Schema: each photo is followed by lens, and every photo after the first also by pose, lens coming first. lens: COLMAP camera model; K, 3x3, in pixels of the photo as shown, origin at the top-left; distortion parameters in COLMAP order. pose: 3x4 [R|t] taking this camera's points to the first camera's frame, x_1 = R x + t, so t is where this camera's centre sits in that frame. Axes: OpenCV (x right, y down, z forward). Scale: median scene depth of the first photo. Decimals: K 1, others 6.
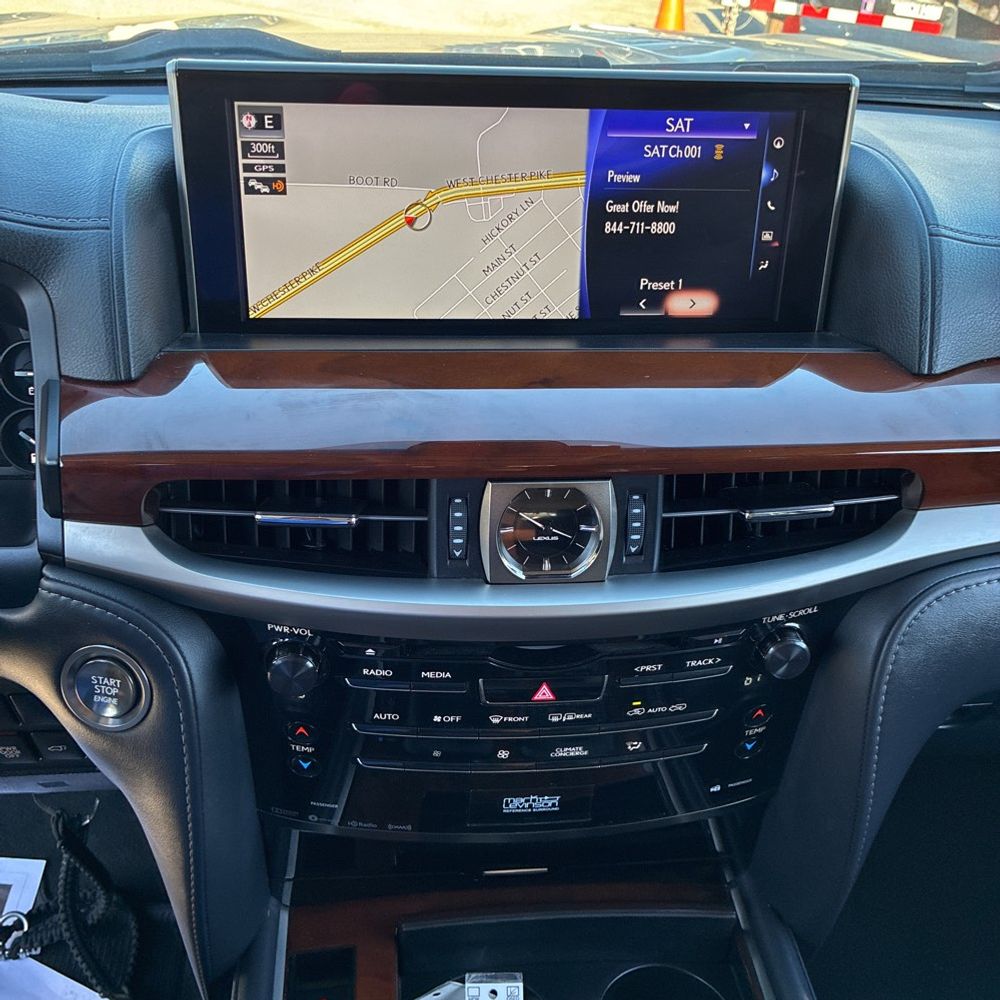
lens RADIAL K [[1009.0, 0, 500.0], [0, 1009.0, 500.0], [0, 0, 1]] dist [0.044214, -0.033655]
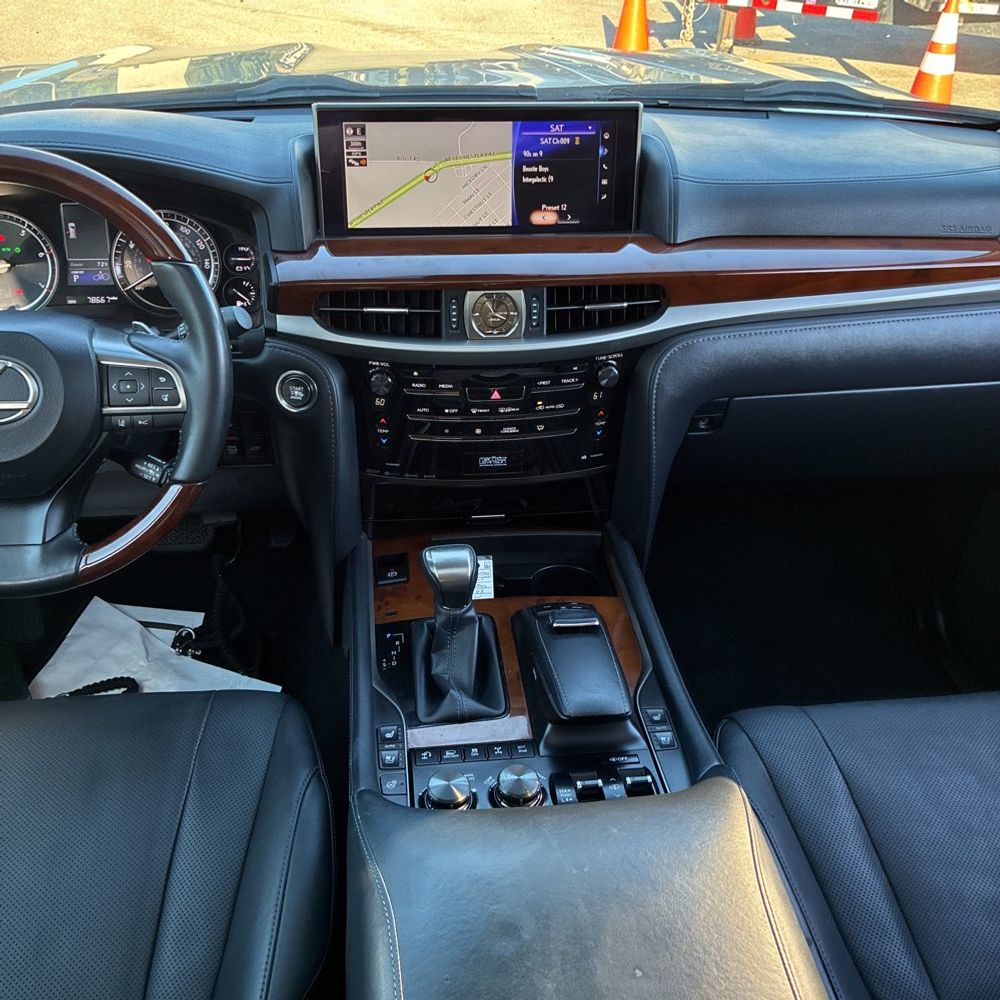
lens RADIAL K [[985.9, 0, 495.7], [0, 985.9, 501.1], [0, 0, 1]] dist [0.010152, 0.014232]
pose [[0.999709, -0.023916, 0.003175, 0.028835], [0.023836, 0.999448, 0.023136, 0.340904], [-0.003726, -0.023054, 0.999727, -1.029233]]
